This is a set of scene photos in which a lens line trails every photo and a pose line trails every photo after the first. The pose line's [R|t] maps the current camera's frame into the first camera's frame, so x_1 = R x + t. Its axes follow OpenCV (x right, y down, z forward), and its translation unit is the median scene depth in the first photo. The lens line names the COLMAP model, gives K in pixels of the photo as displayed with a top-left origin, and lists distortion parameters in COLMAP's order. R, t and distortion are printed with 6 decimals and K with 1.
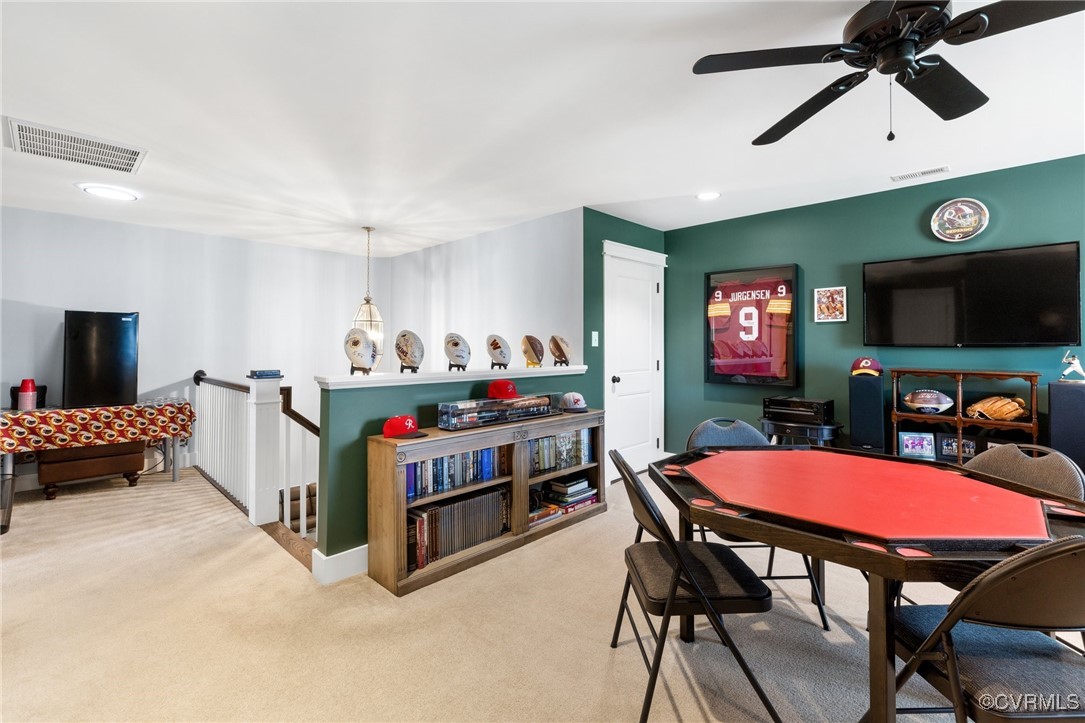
lens RADIAL K [[477.0, 0, 534.2], [0, 477.0, 338.5], [0, 0, 1]] dist [-0.004119, 0.000004]
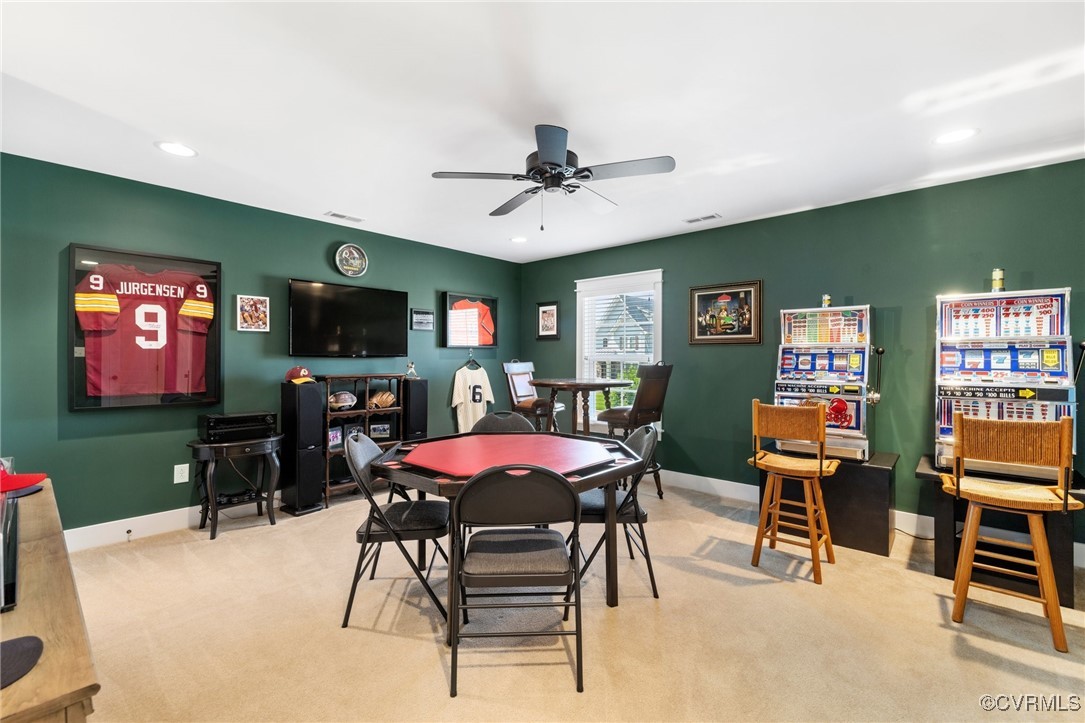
lens RADIAL K [[468.5, 0, 542.5], [0, 468.5, 361.5], [0, 0, 1]] dist [-0.001098, -0.000014]
pose [[-0.054826, -0.011064, 0.998435, -0.359174], [-0.019253, 0.999764, 0.010021, 0.005491], [-0.998310, -0.018674, -0.055026, 0.453867]]
